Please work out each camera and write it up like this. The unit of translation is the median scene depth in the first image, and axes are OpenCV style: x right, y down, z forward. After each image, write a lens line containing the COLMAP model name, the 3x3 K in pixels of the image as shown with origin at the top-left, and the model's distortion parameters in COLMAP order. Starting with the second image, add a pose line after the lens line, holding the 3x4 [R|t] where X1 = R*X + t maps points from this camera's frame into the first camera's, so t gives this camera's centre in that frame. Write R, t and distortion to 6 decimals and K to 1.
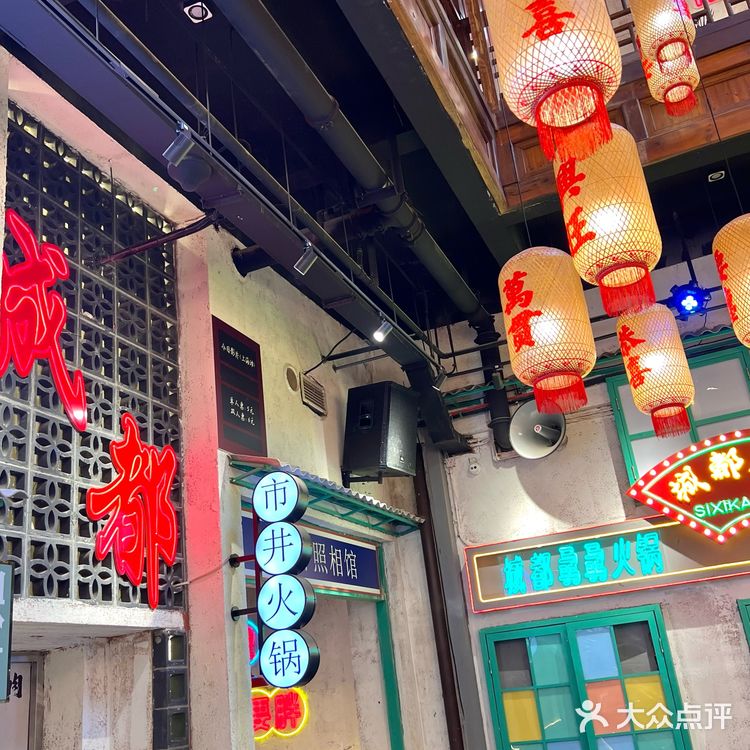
lens RADIAL K [[807.7, 0, 377.3], [0, 807.7, 376.4], [0, 0, 1]] dist [0.038595, 0.000000]
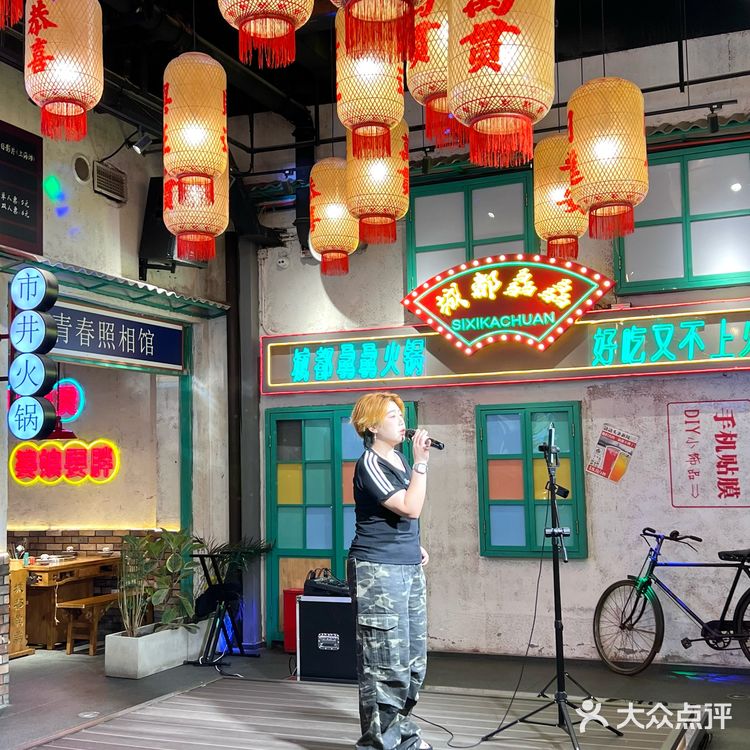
lens RADIAL K [[1071.2, 0, 372.9], [0, 1071.2, 375.5], [0, 0, 1]] dist [0.115483, 0.000000]
pose [[0.995350, 0.092824, -0.025724, 0.319676], [-0.081761, 0.955379, 0.283843, -0.165123], [0.050924, -0.280420, 0.958526, -0.395034]]
